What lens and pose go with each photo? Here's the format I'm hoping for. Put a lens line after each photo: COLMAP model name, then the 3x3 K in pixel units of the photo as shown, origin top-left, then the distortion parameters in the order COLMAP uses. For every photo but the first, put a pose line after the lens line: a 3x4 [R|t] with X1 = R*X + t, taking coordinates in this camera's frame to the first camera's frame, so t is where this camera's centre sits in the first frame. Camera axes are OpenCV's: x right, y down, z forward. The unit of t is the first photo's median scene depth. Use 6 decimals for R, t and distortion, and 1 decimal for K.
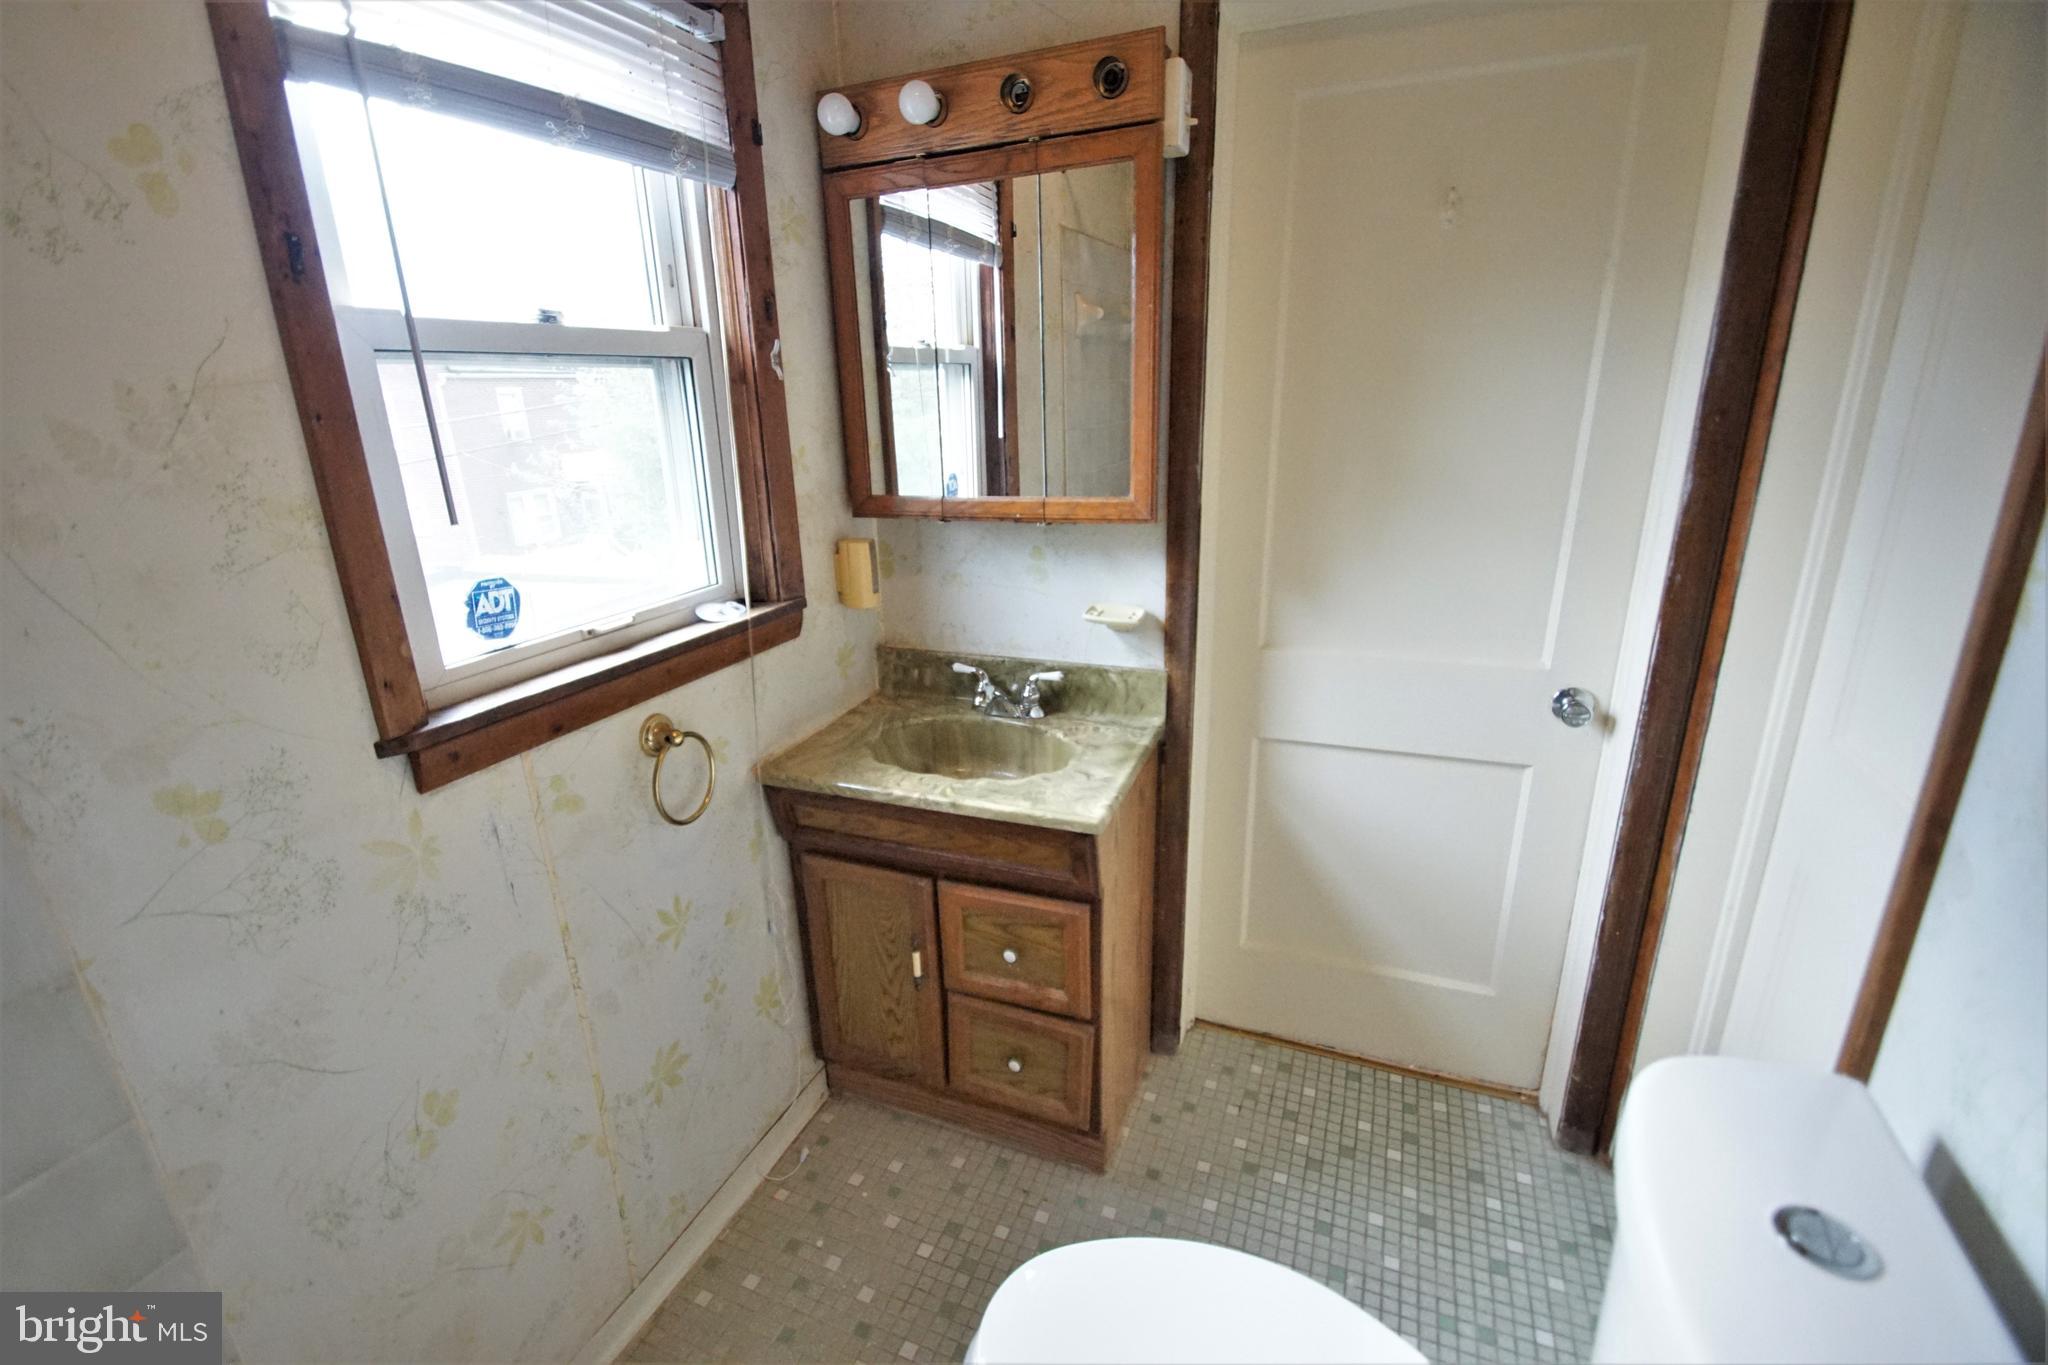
lens RADIAL K [[914.0, 0, 984.8], [0, 914.0, 685.6], [0, 0, 1]] dist [0.016841, -0.019130]
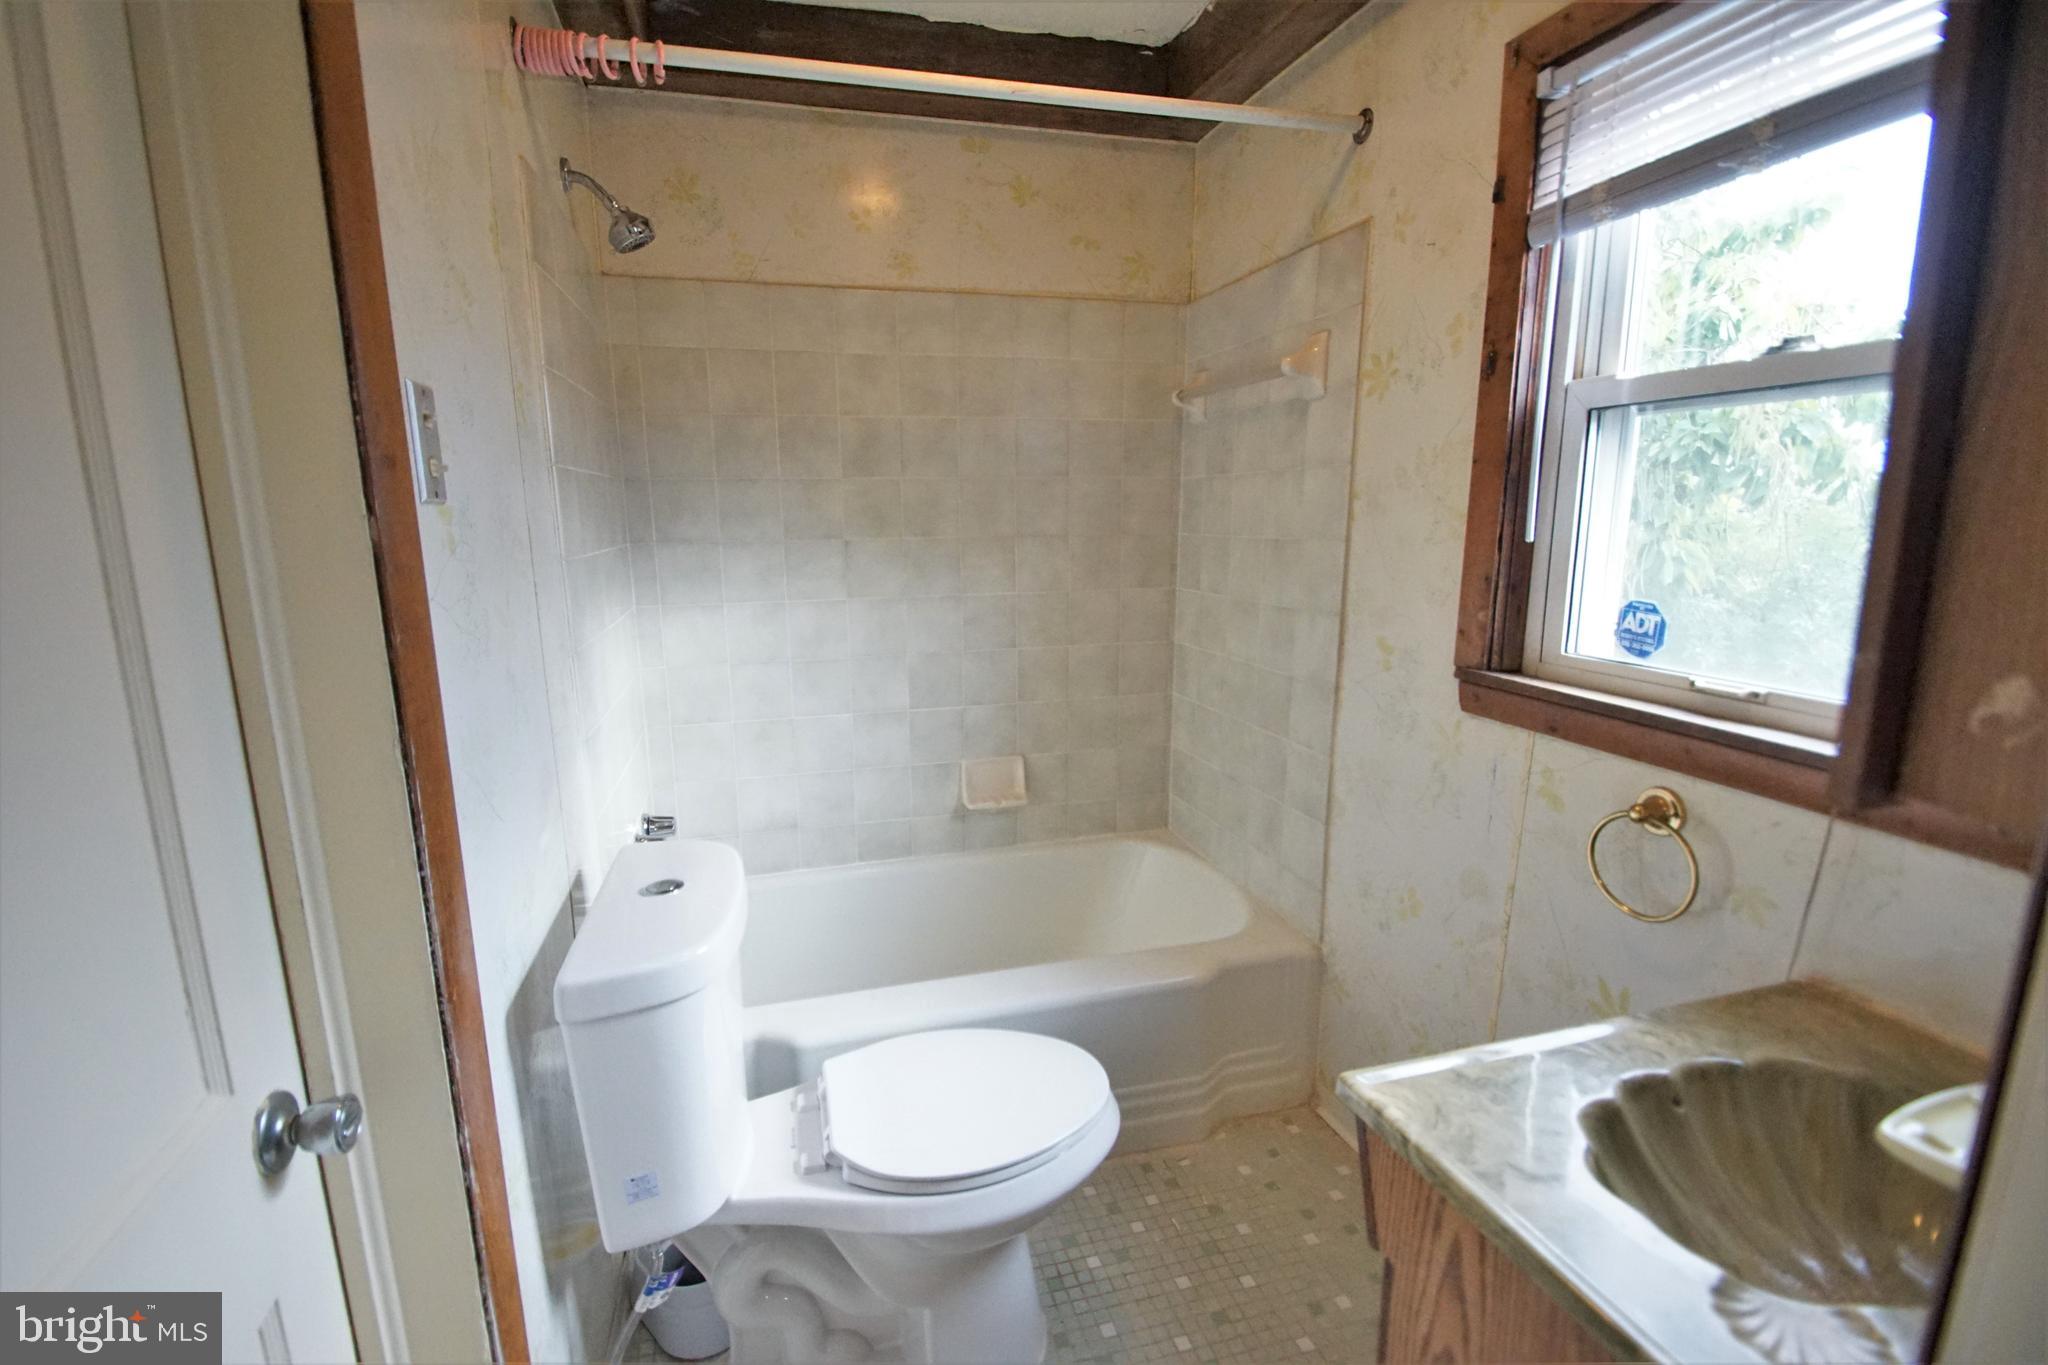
lens RADIAL K [[914.0, 0, 984.8], [0, 914.0, 685.6], [0, 0, 1]] dist [0.016841, -0.019130]
pose [[-0.789049, 0.163932, -0.592054, 0.742125], [-0.143061, 0.888210, 0.436596, -0.388822], [0.597440, 0.429196, -0.677389, 1.298099]]
